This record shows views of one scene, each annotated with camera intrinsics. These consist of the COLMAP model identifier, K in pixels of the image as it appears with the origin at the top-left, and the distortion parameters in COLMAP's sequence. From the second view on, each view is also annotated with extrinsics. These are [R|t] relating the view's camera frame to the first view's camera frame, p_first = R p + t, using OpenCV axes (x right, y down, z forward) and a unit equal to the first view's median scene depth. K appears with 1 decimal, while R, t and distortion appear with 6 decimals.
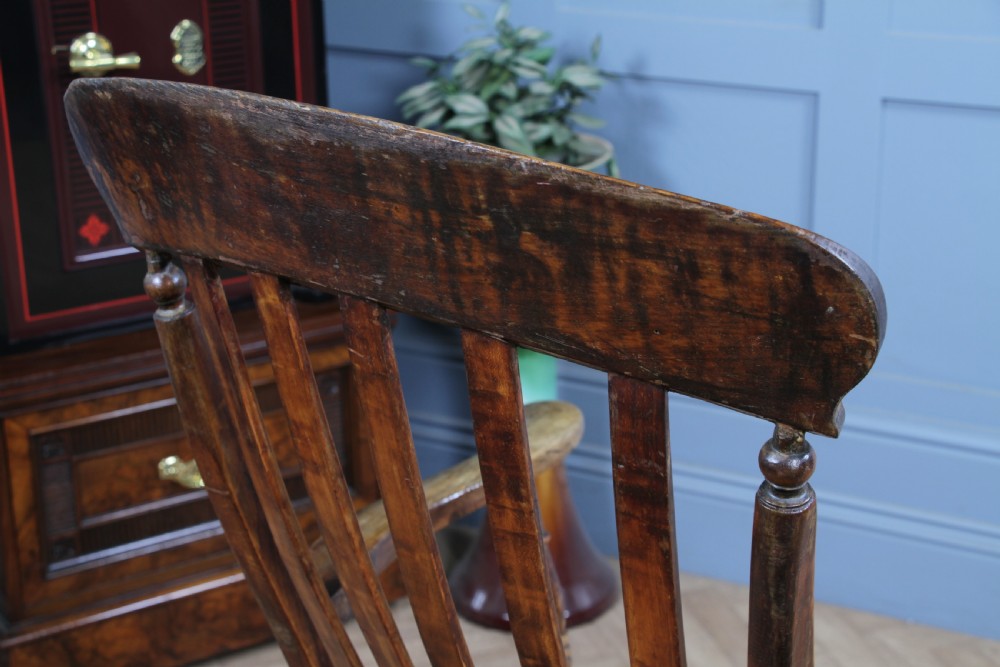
lens RADIAL K [[1840.6, 0, 492.9], [0, 1840.6, 337.8], [0, 0, 1]] dist [0.213321, 0.000000]
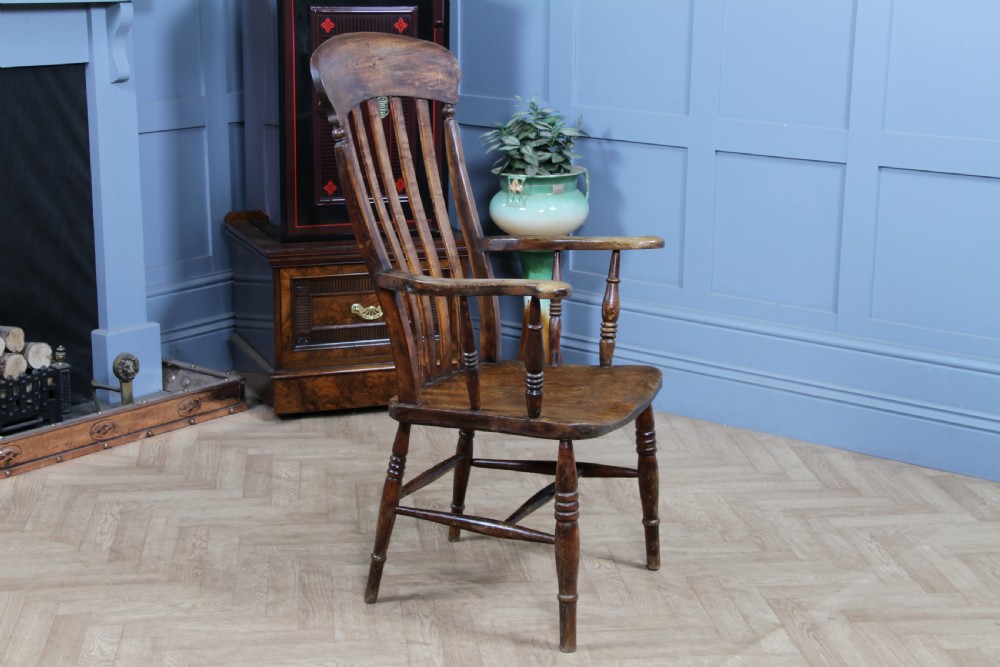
lens RADIAL K [[1675.9, 0, 507.8], [0, 1675.9, 350.9], [0, 0, 1]] dist [0.158828, 0.000000]
pose [[0.983497, 0.071981, -0.165987, 0.311768], [-0.089198, 0.991110, -0.098712, 0.292527], [0.157406, 0.111889, 0.981175, -0.817922]]
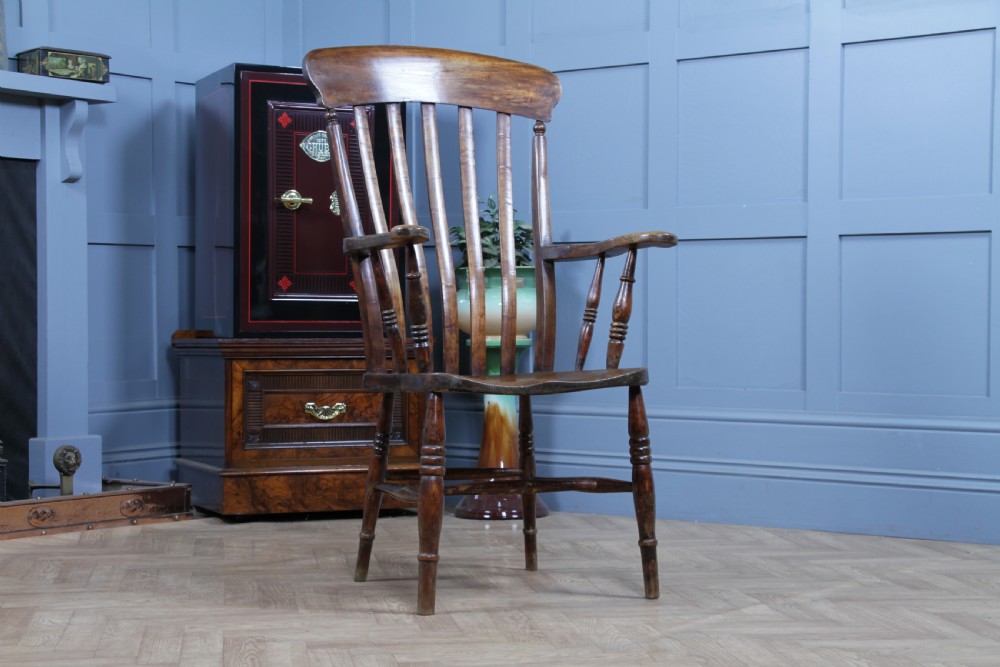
lens RADIAL K [[1840.6, 0, 506.2], [0, 1840.6, 356.0], [0, 0, 1]] dist [0.213321, 0.000000]
pose [[0.989044, 0.024283, -0.145610, 0.326812], [-0.069816, 0.946035, -0.316454, 0.642551], [0.130068, 0.323153, 0.937366, -0.861310]]
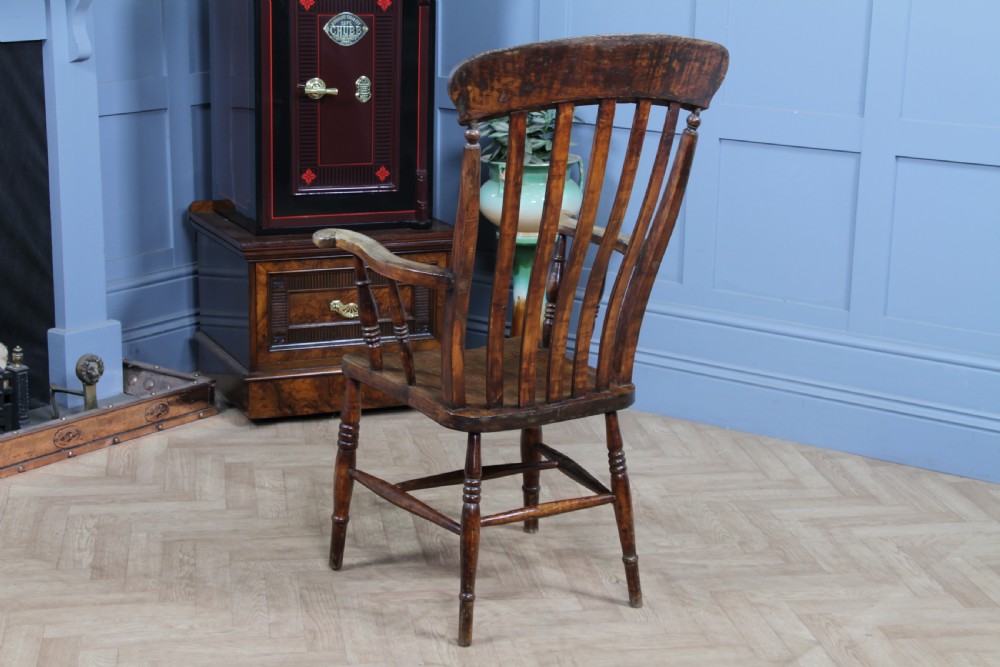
lens RADIAL K [[1788.1, 0, 505.4], [0, 1788.1, 354.1], [0, 0, 1]] dist [0.197764, 0.000000]
pose [[0.990174, 0.071451, -0.120207, 0.233310], [-0.083362, 0.991771, -0.097168, 0.293044], [0.112275, 0.106234, 0.987982, -0.835009]]
